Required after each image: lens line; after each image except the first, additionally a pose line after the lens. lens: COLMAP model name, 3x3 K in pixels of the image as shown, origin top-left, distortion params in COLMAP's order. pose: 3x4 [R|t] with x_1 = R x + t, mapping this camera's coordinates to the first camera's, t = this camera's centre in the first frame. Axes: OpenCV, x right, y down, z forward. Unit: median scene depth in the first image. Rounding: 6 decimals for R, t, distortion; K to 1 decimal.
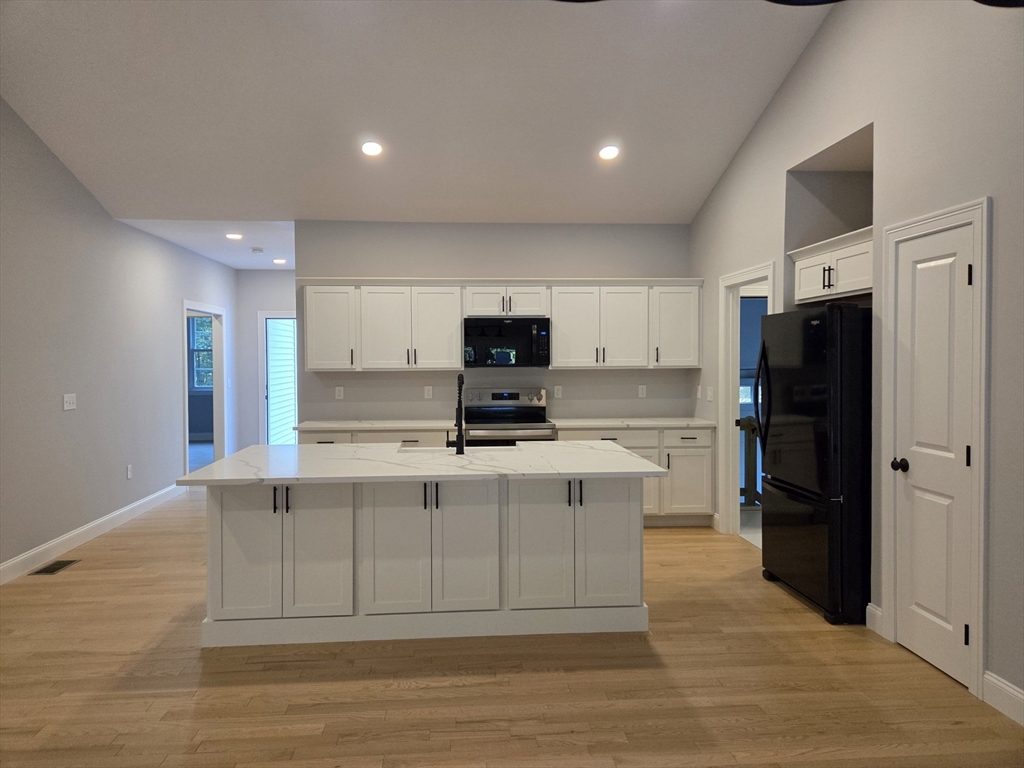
lens RADIAL K [[683.9, 0, 502.4], [0, 683.9, 379.2], [0, 0, 1]] dist [0.057283, -0.034061]
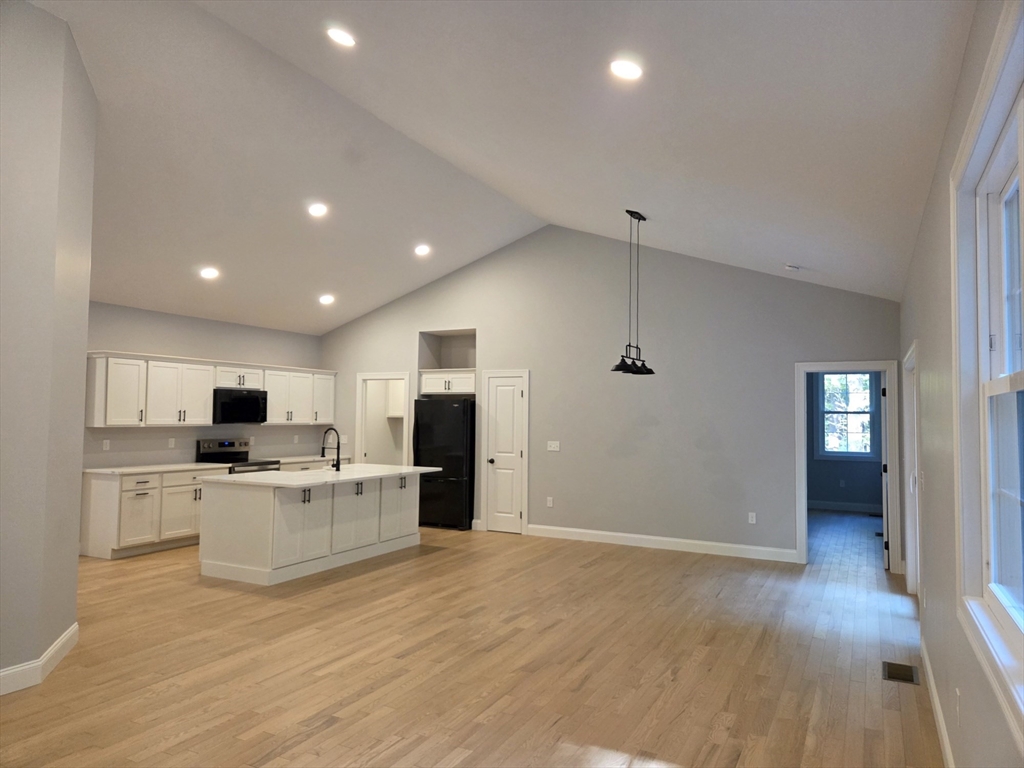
lens RADIAL K [[683.9, 0, 502.4], [0, 683.9, 379.2], [0, 0, 1]] dist [0.057283, -0.034061]
pose [[0.524702, 0.055967, 0.849444, -1.238088], [0.011892, 0.997257, -0.073052, 0.002375], [-0.851203, 0.048432, 0.522597, -0.315800]]
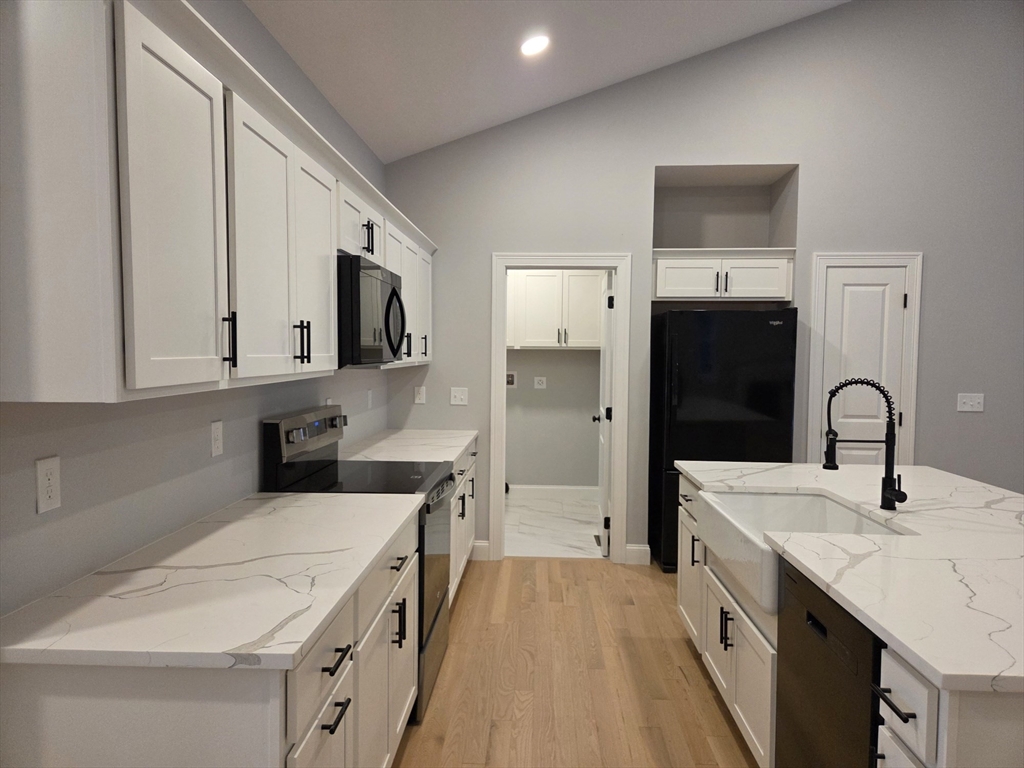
lens RADIAL K [[683.9, 0, 502.4], [0, 683.9, 379.2], [0, 0, 1]] dist [0.057283, -0.034061]
pose [[0.139355, -0.033885, 0.989663, -0.622511], [0.021765, 0.999278, 0.031149, -0.028230], [-0.990003, 0.017199, 0.139992, 1.078843]]
